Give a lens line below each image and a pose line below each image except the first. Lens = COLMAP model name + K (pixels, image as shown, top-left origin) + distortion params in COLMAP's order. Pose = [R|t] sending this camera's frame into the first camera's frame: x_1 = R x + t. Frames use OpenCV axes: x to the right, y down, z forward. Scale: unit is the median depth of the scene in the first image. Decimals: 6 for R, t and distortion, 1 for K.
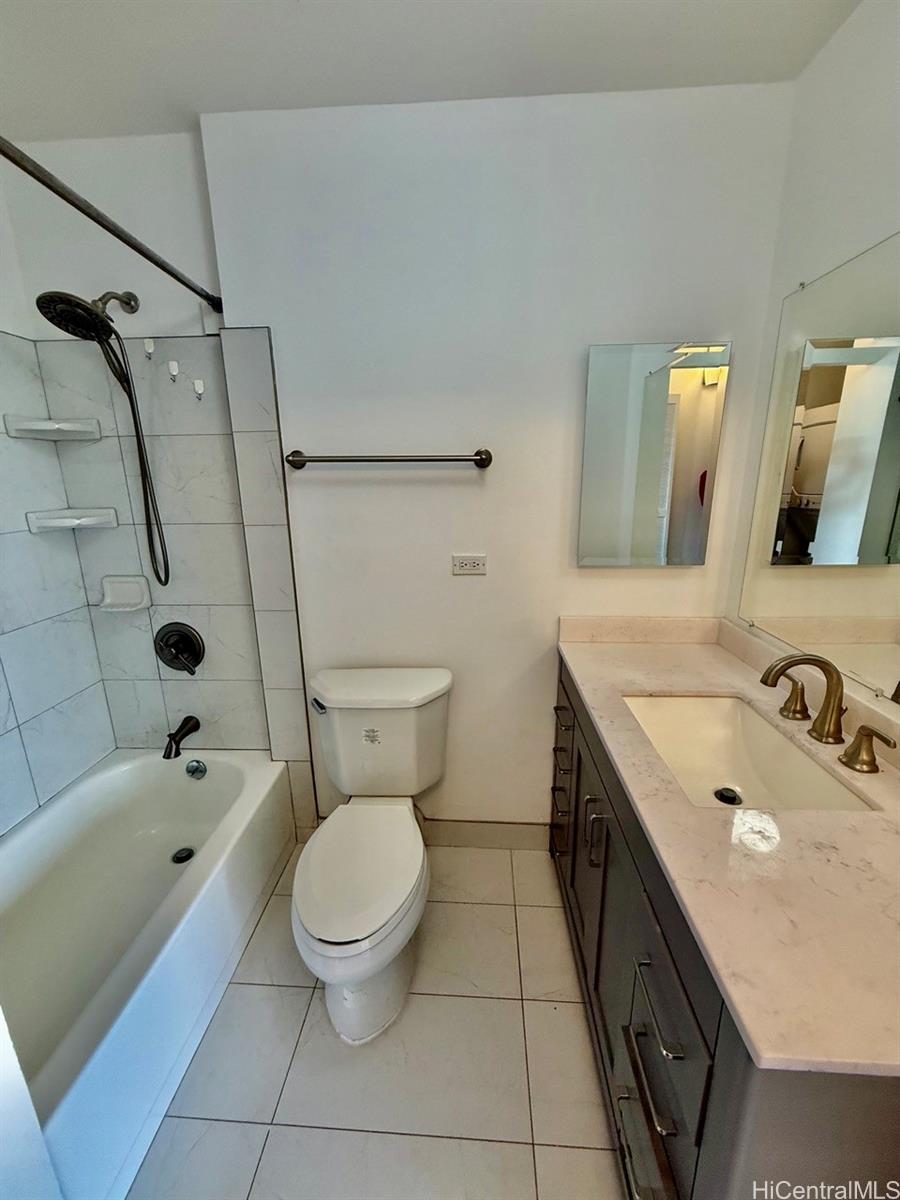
lens RADIAL K [[476.0, 0, 451.9], [0, 476.0, 596.4], [0, 0, 1]] dist [-0.002581, 0.000114]
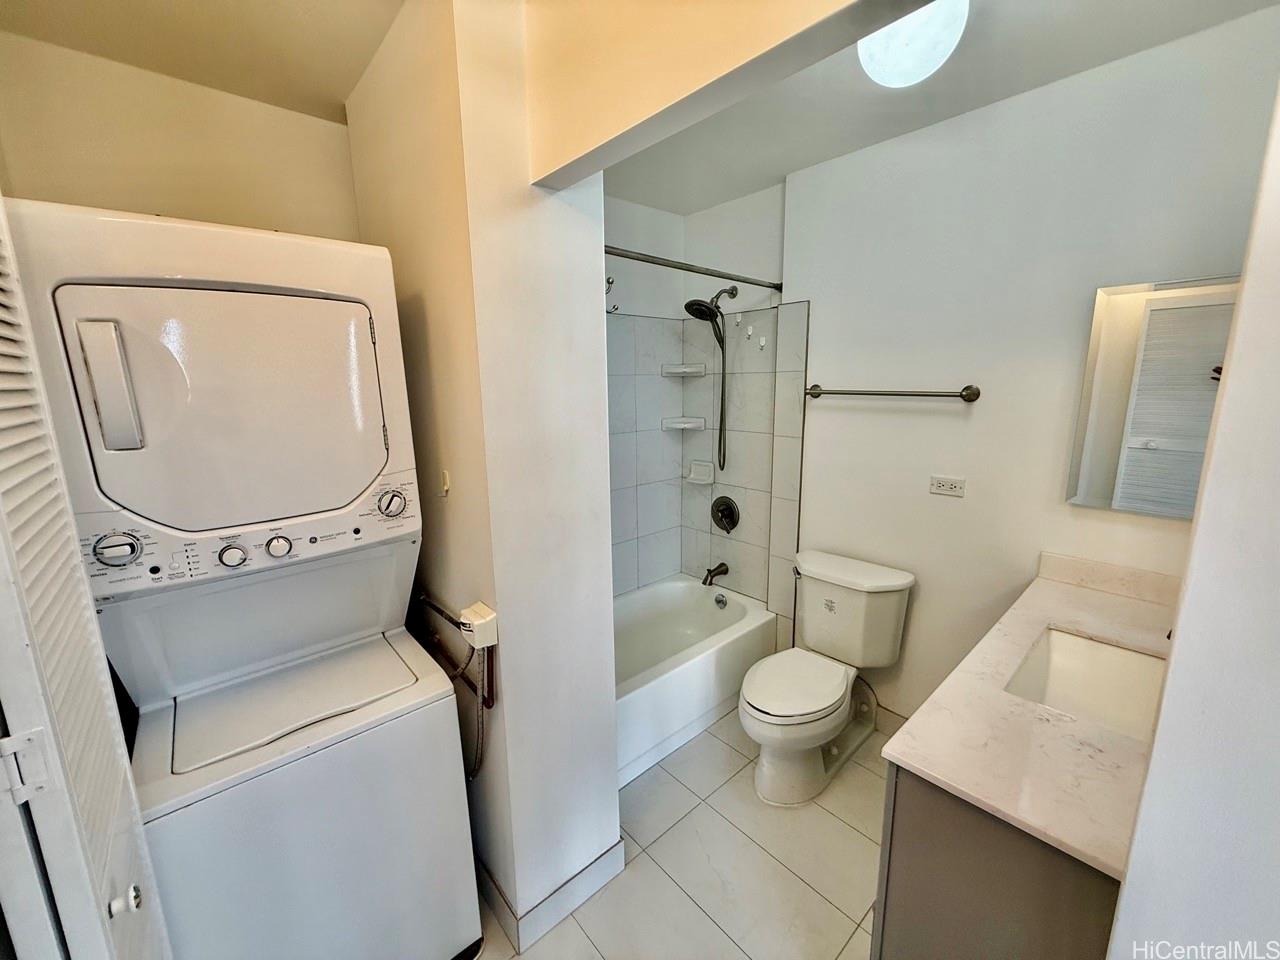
lens RADIAL K [[507.7, 0, 640.1], [0, 507.7, 479.6], [0, 0, 1]] dist [-0.002581, 0.000114]
pose [[0.703334, 0.136423, -0.697646, 0.354928], [-0.170533, 0.985134, 0.020716, 0.016115], [0.690101, 0.104401, 0.716143, -0.345681]]
